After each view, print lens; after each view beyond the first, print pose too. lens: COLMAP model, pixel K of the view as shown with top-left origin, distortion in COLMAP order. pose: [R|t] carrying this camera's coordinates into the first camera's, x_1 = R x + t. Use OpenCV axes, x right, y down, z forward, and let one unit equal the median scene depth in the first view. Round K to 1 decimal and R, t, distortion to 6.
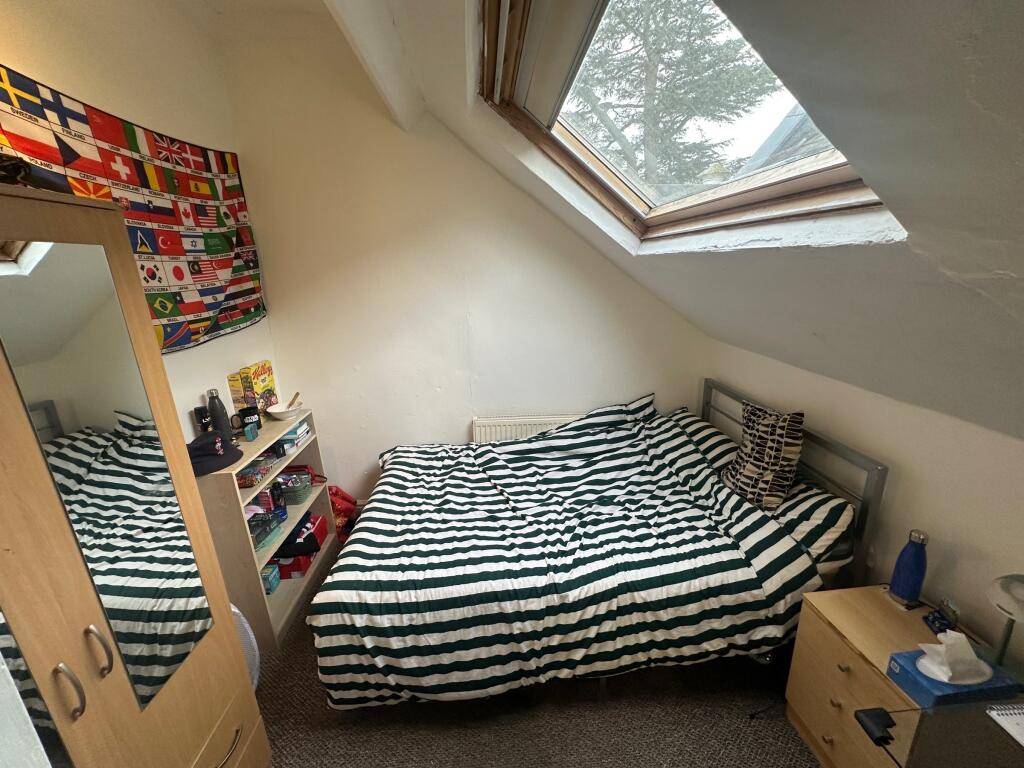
lens RADIAL K [[410.7, 0, 515.1], [0, 410.7, 383.4], [0, 0, 1]] dist [-0.003204, 0.000777]
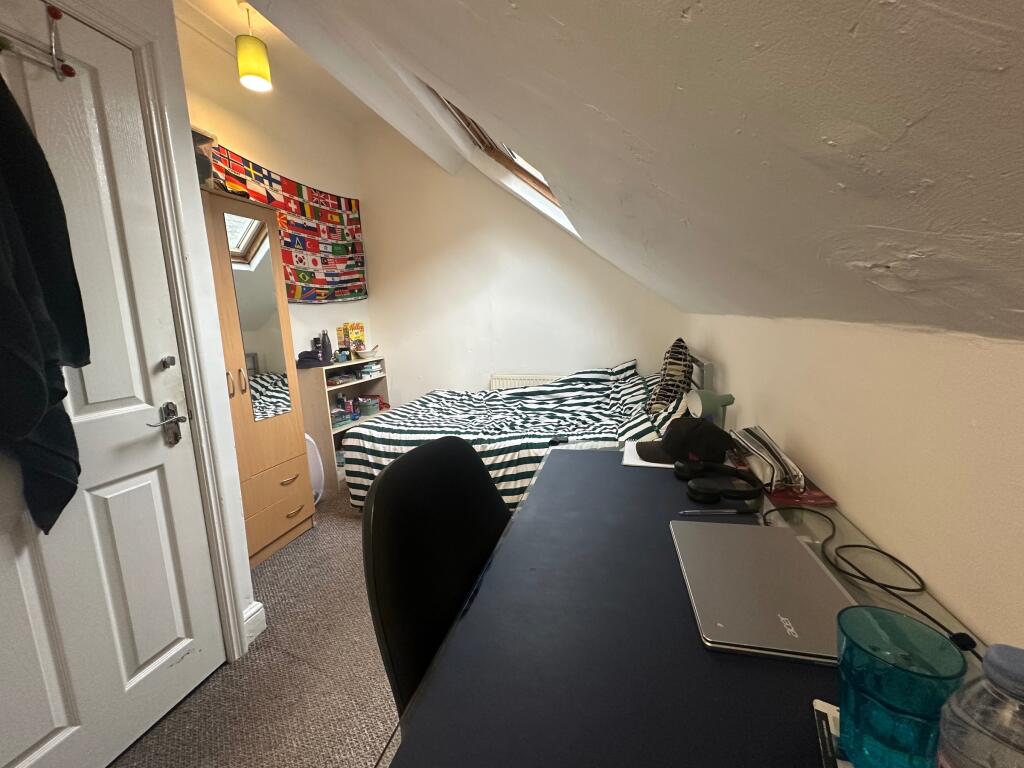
lens RADIAL K [[410.7, 0, 509.8], [0, 410.7, 380.1], [0, 0, 1]] dist [-0.003204, 0.000777]
pose [[0.947422, 0.040558, -0.317406, 0.546640], [-0.074968, 0.992461, -0.096955, 0.334077], [0.311081, 0.115652, 0.943320, -0.349084]]
